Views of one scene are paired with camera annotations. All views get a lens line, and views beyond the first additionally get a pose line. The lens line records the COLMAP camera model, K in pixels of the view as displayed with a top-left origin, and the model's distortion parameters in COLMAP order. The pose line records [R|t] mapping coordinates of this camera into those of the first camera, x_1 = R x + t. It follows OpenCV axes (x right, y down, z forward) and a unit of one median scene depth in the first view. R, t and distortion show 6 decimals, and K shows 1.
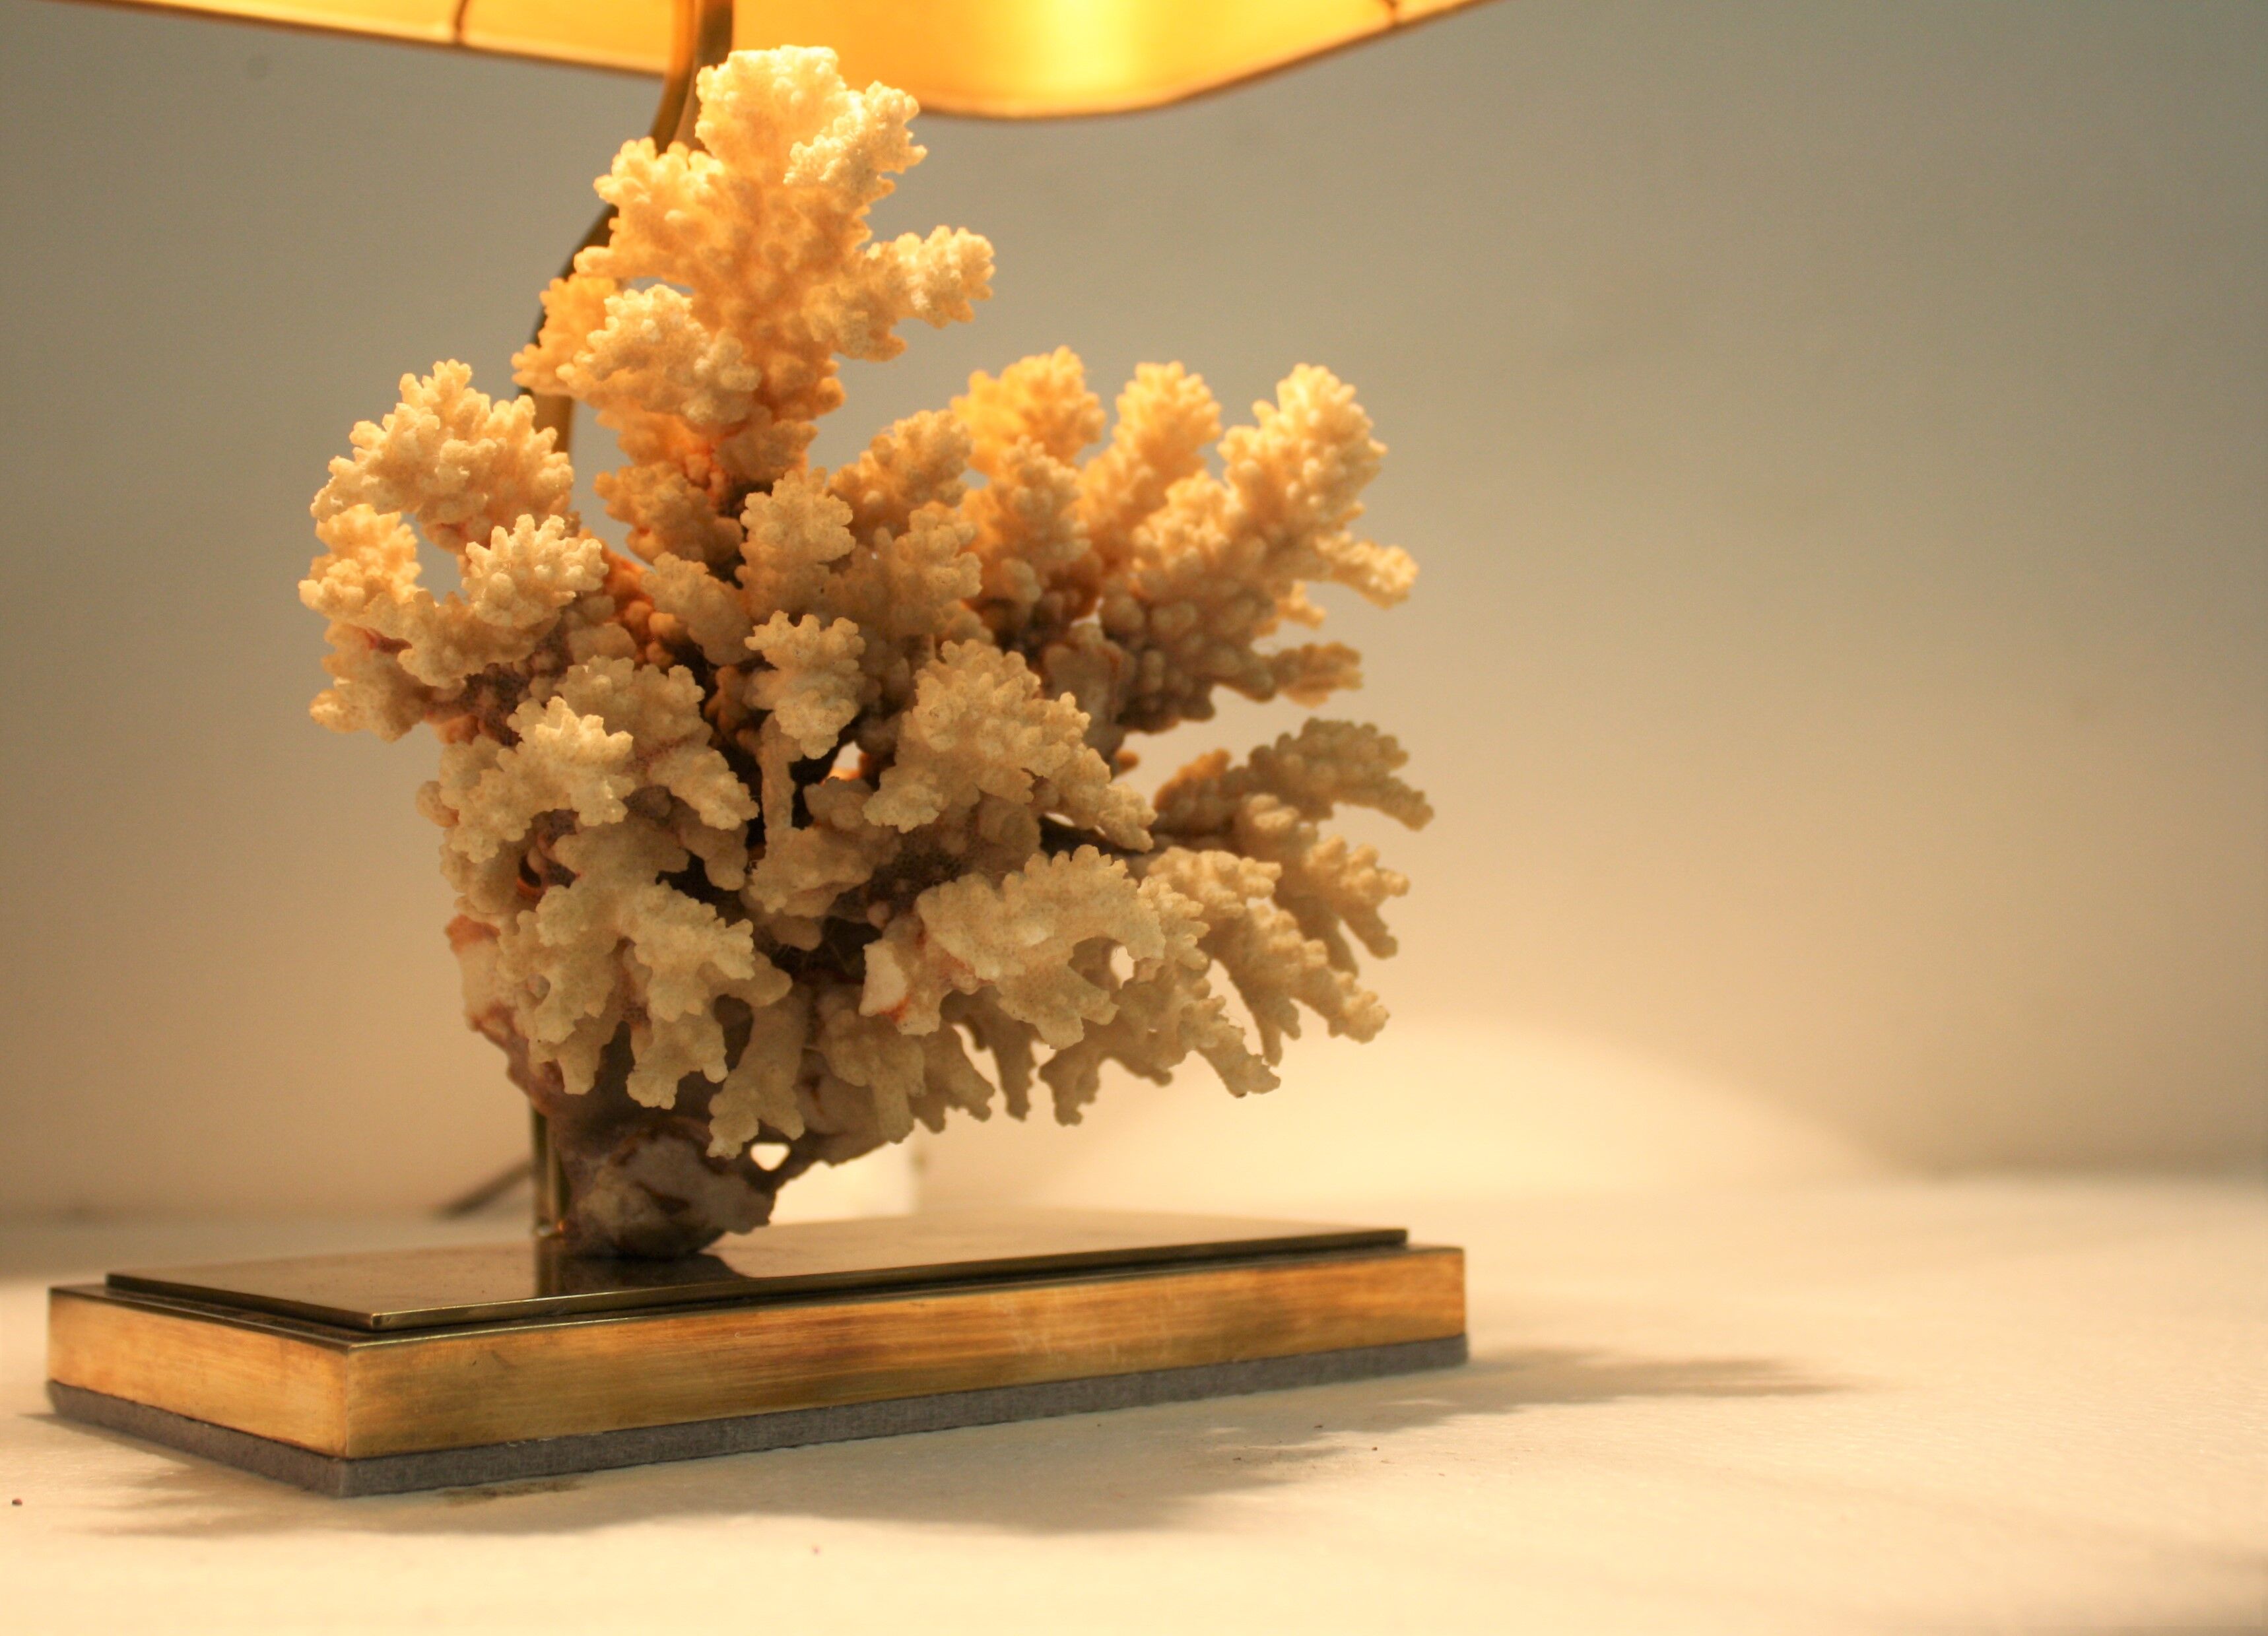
lens RADIAL K [[3178.0, 0, 1112.9], [0, 3178.0, 802.3], [0, 0, 1]] dist [-0.075722, 0.000000]
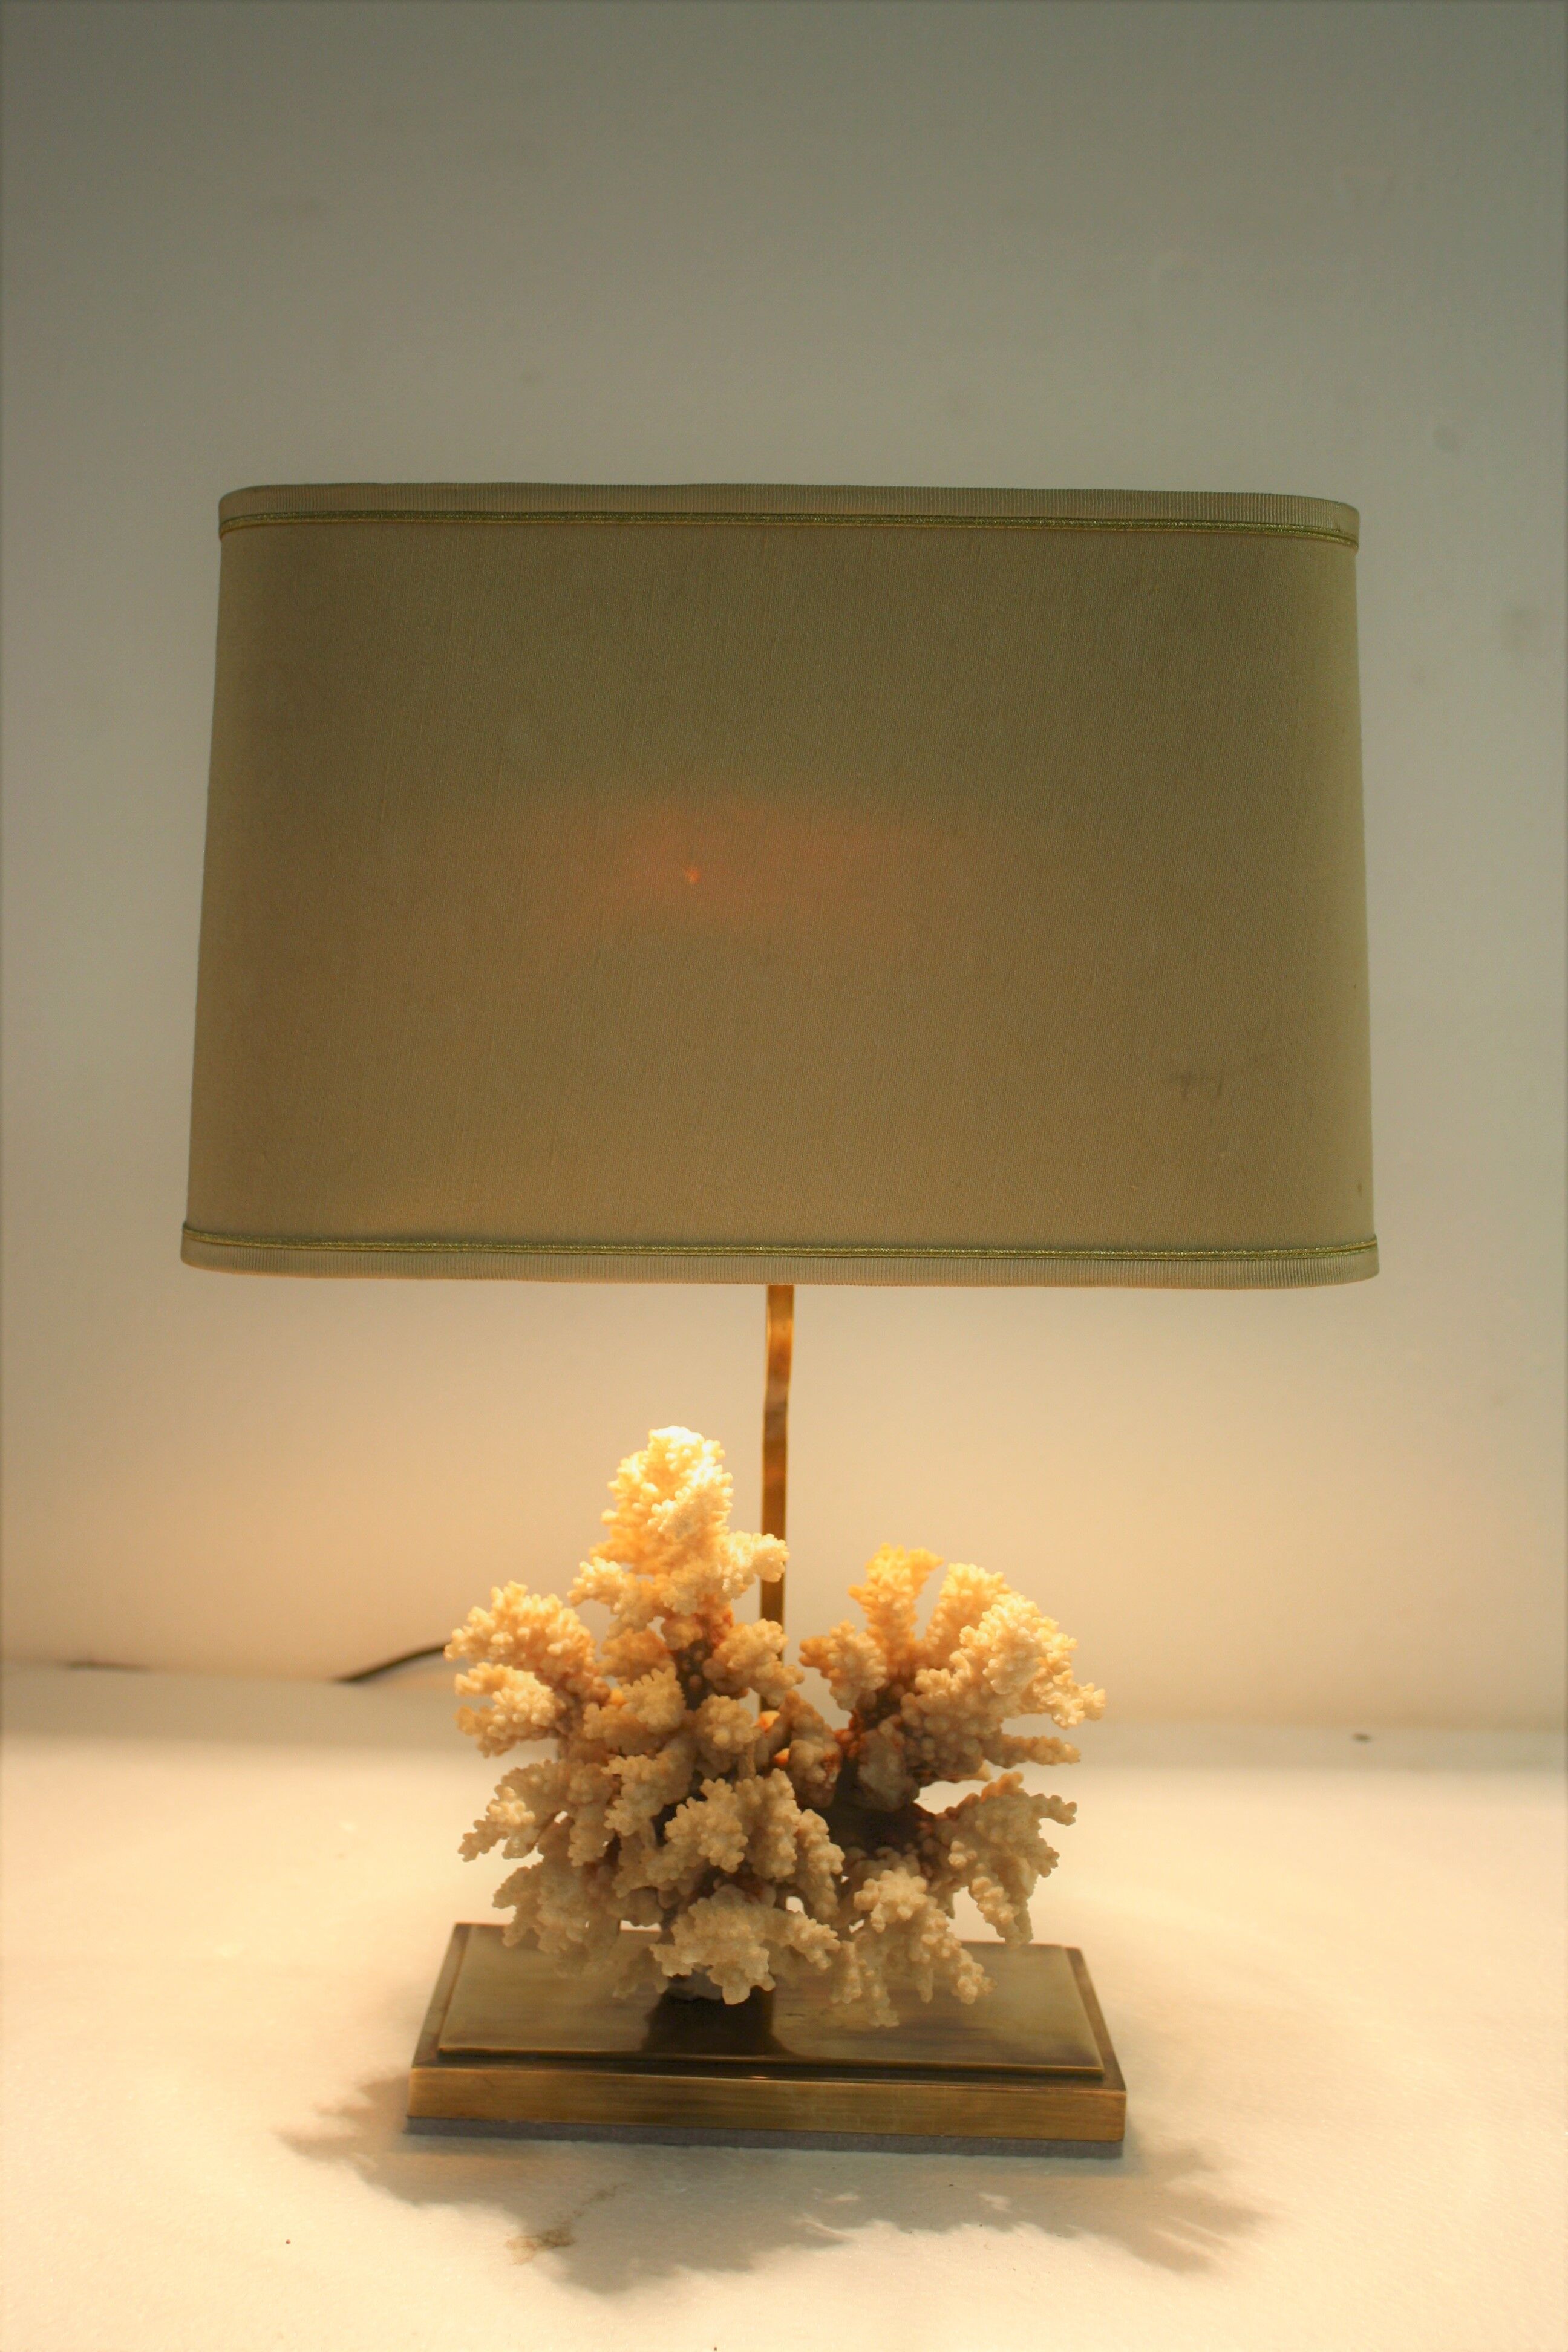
lens RADIAL K [[2867.6, 0, 782.4], [0, 2867.6, 1165.0], [0, 0, 1]] dist [-0.082037, 0.000000]
pose [[0.804566, 0.098819, -0.585583, 0.919722], [-0.025456, 0.990891, 0.132240, -0.621613], [0.593317, -0.091489, 0.799753, -0.296600]]
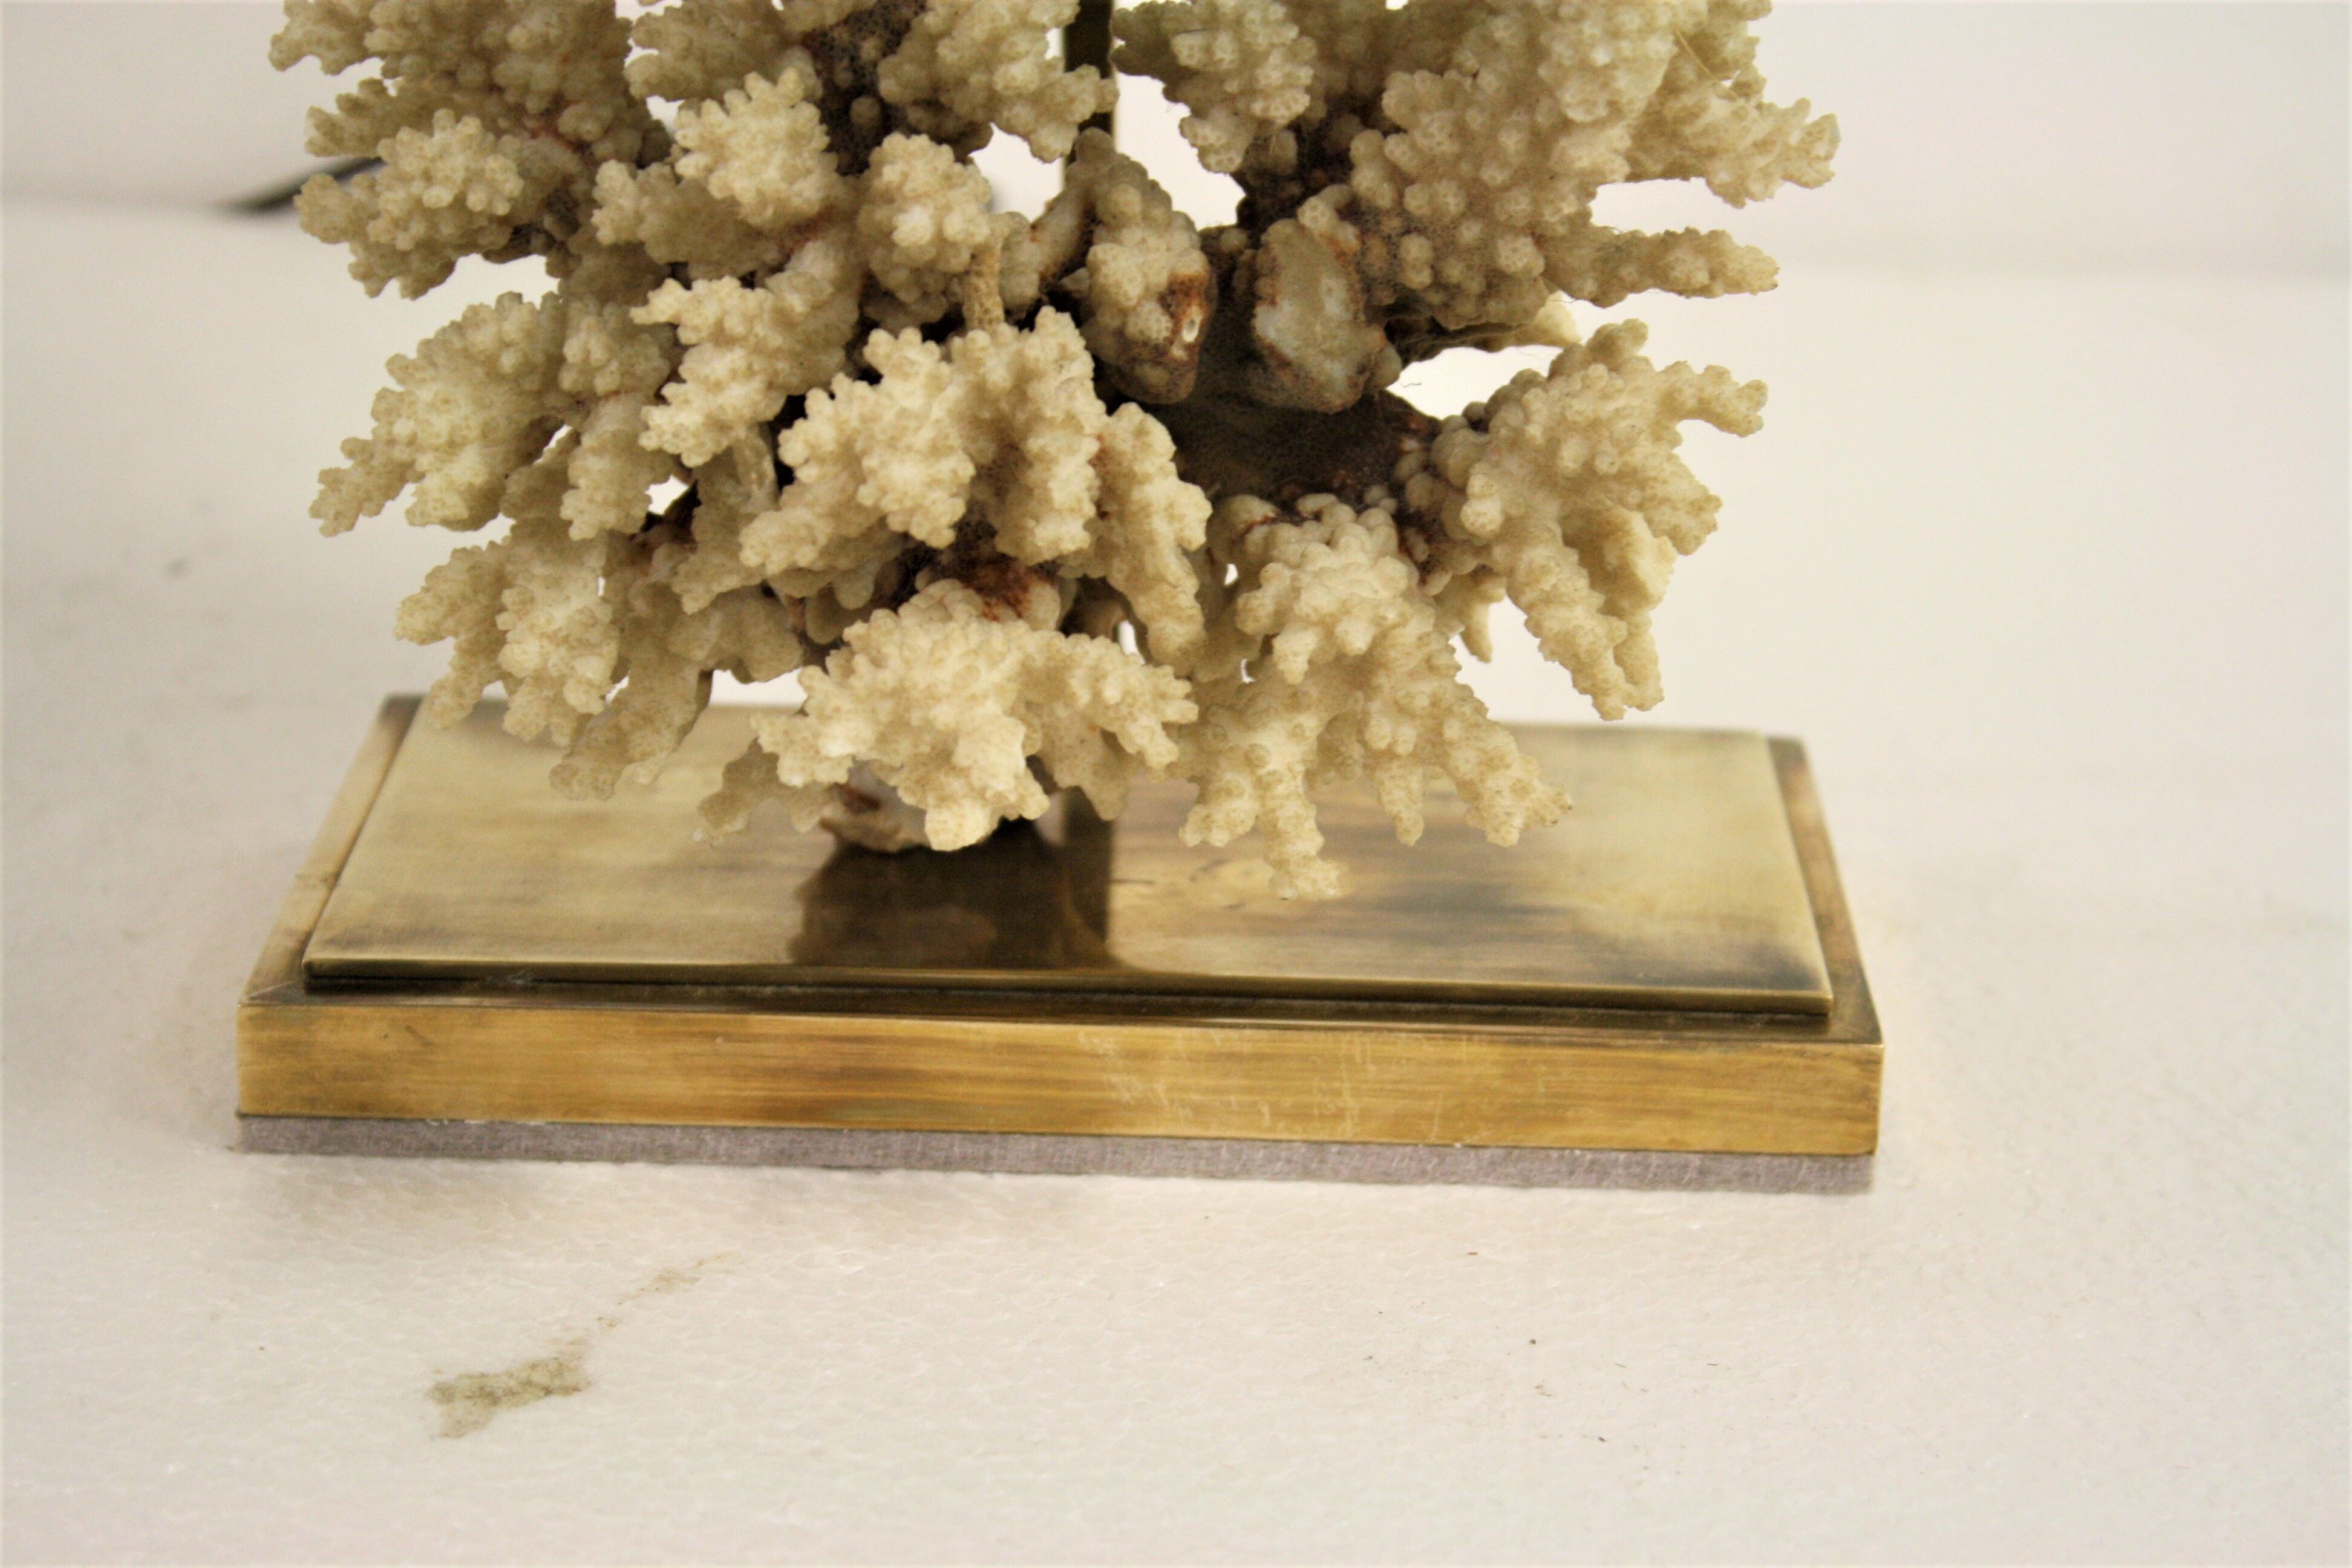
lens RADIAL K [[5707.6, 0, 1166.1], [0, 5707.6, 780.8], [0, 0, 1]] dist [0.088229, 0.000000]
pose [[0.788063, 0.238881, -0.567356, 0.823627], [-0.003783, 0.923500, 0.383579, -0.482932], [0.615583, -0.300138, 0.728680, -0.037986]]
